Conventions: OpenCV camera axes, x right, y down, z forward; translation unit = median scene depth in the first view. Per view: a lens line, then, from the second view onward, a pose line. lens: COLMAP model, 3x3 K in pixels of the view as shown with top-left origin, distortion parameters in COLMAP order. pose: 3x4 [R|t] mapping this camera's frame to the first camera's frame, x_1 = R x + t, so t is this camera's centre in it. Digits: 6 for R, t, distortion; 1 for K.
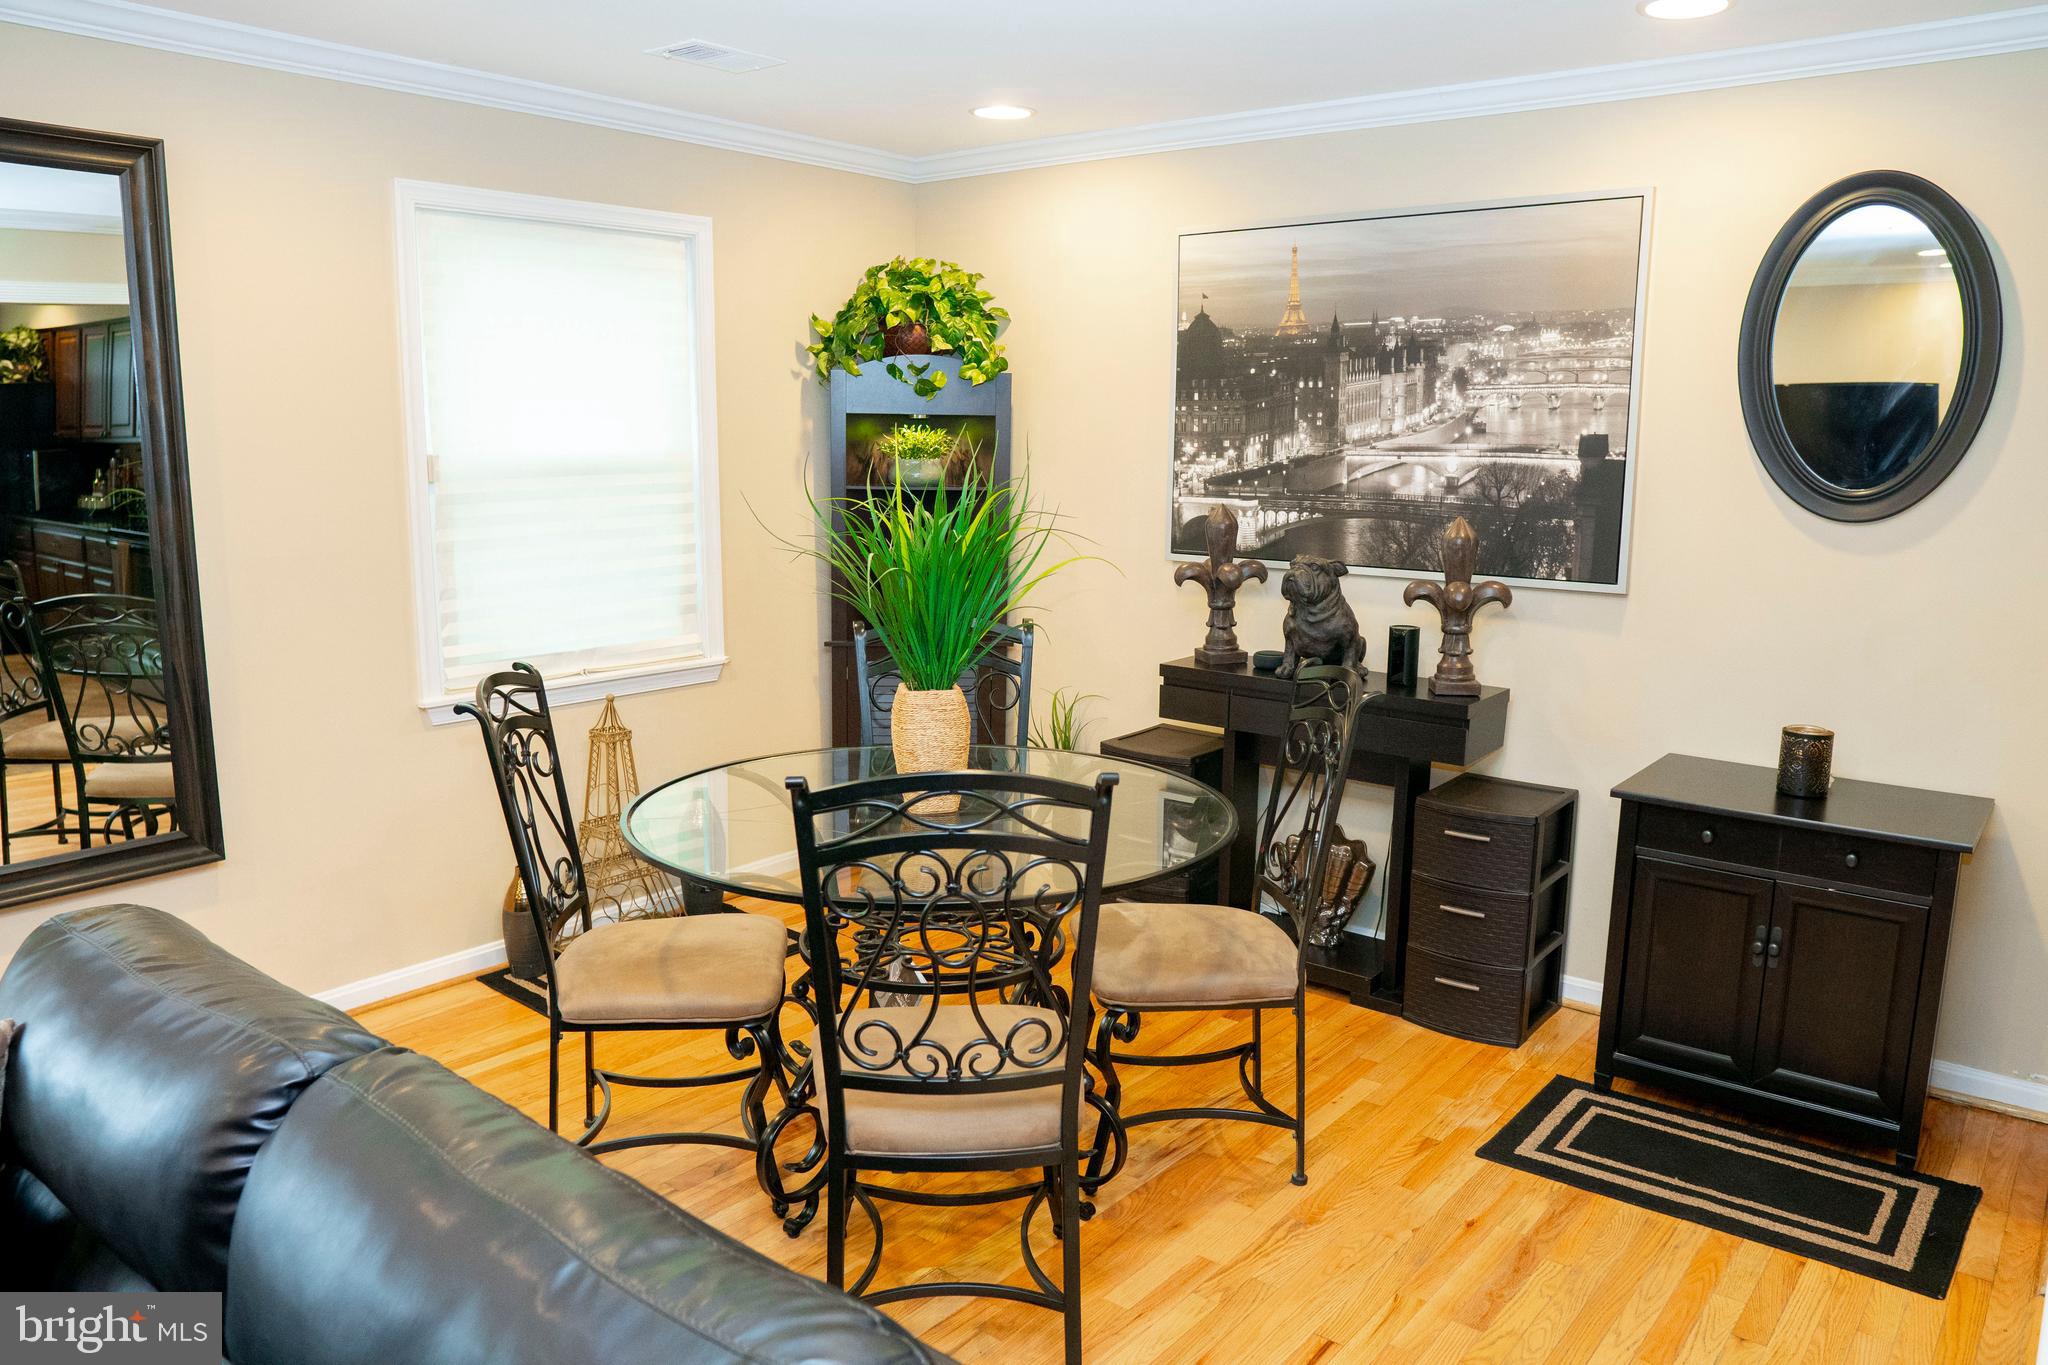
lens RADIAL K [[1442.5, 0, 1028.5], [0, 1442.5, 686.7], [0, 0, 1]] dist [-0.110111, 0.074077]
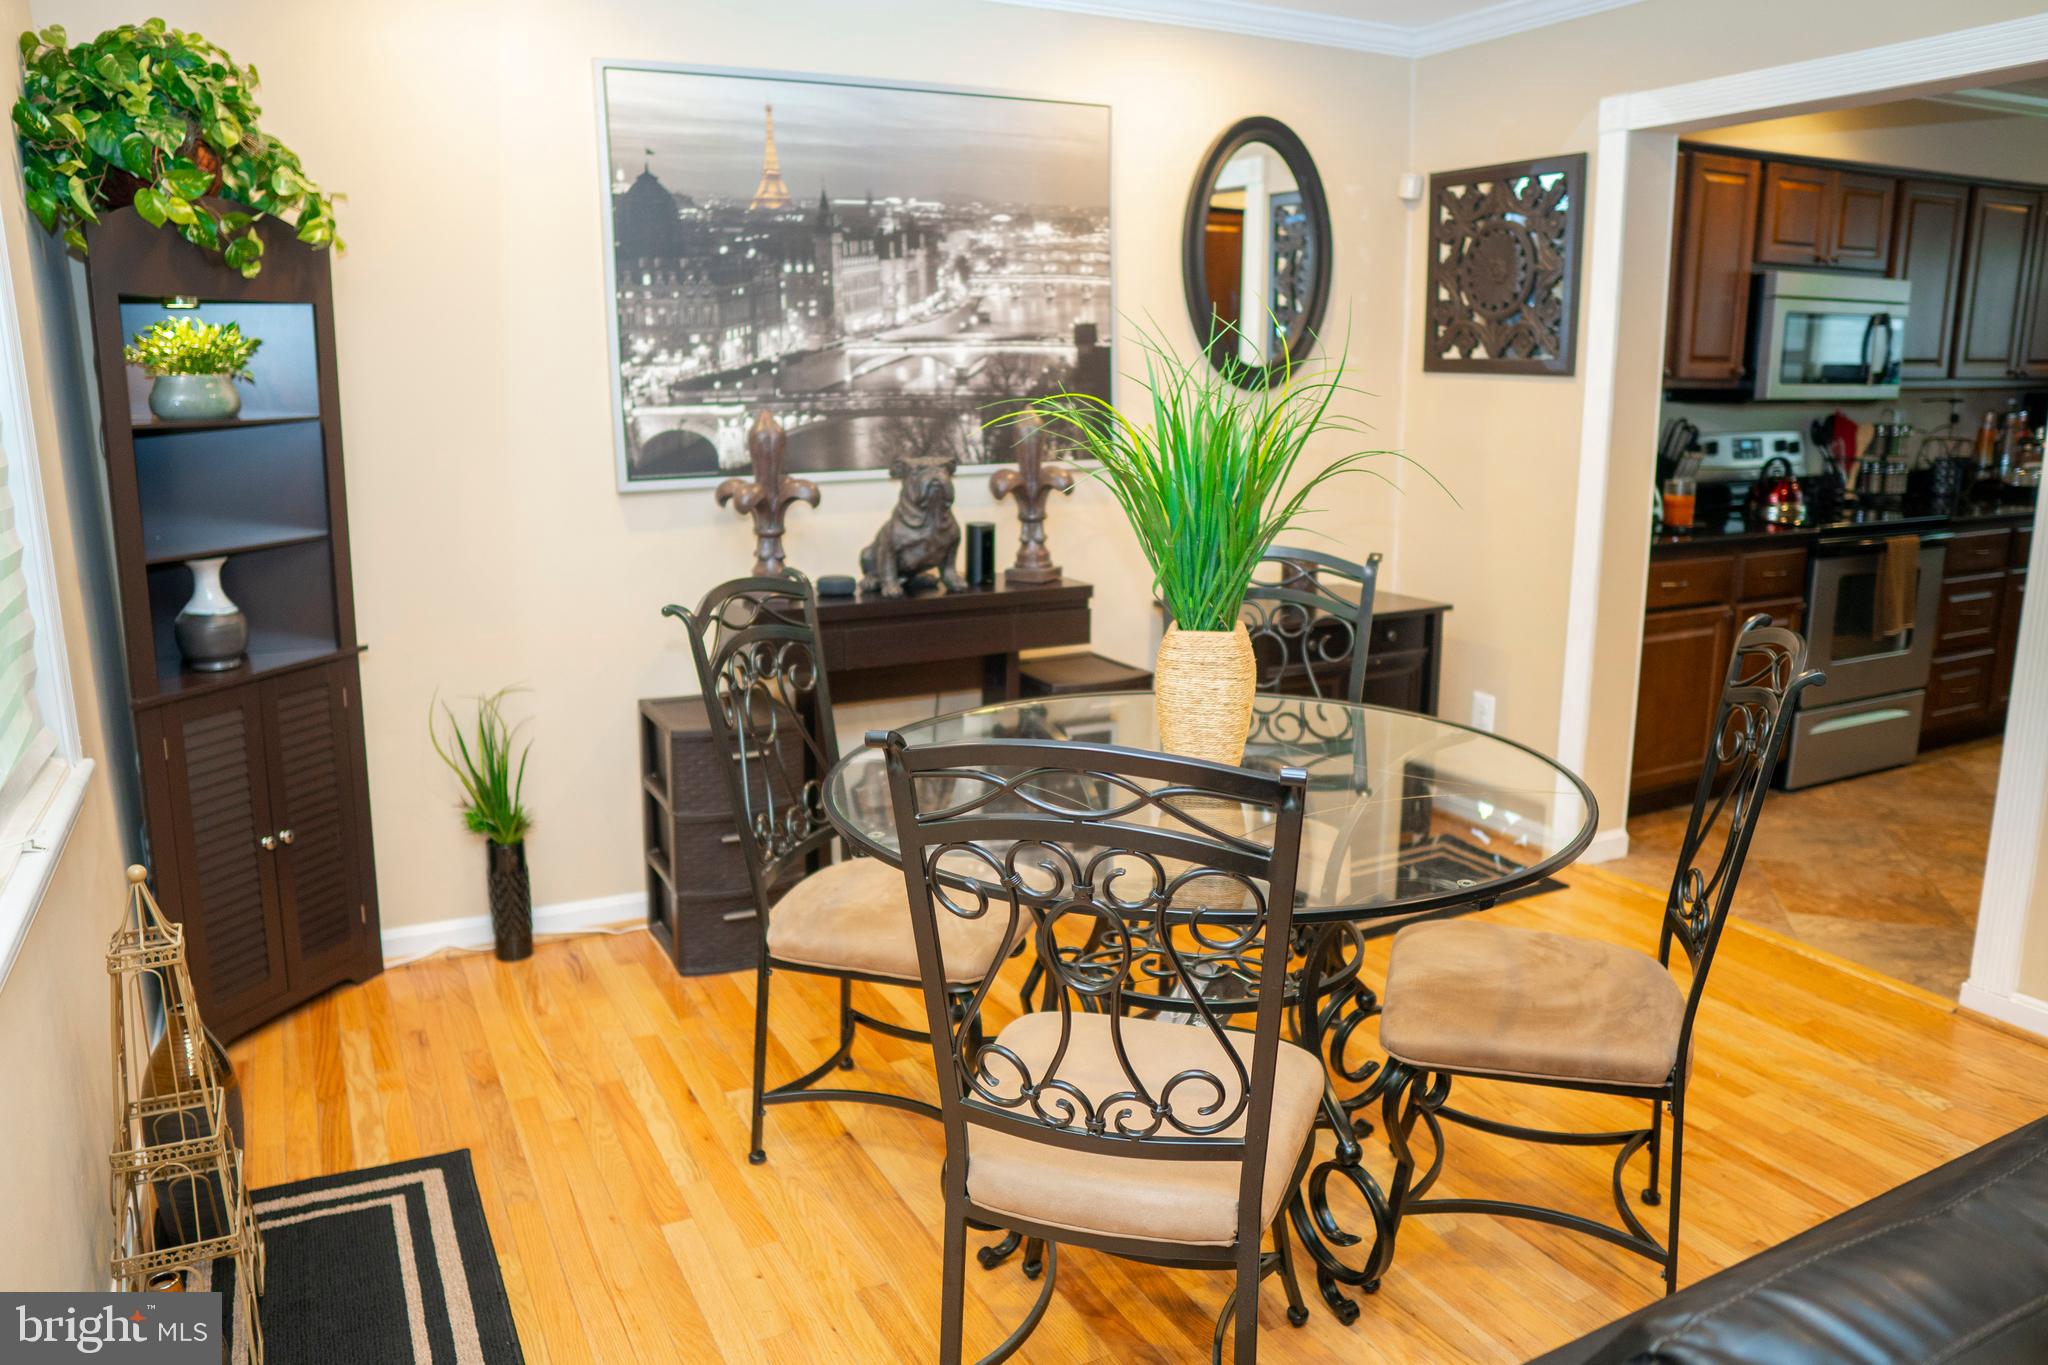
lens RADIAL K [[1442.5, 0, 1028.5], [0, 1442.5, 686.7], [0, 0, 1]] dist [-0.110111, 0.074077]
pose [[0.393788, -0.212560, 0.894287, -0.600779], [0.166735, 0.973274, 0.157914, -0.079719], [-0.903953, 0.086924, 0.418705, 0.550479]]
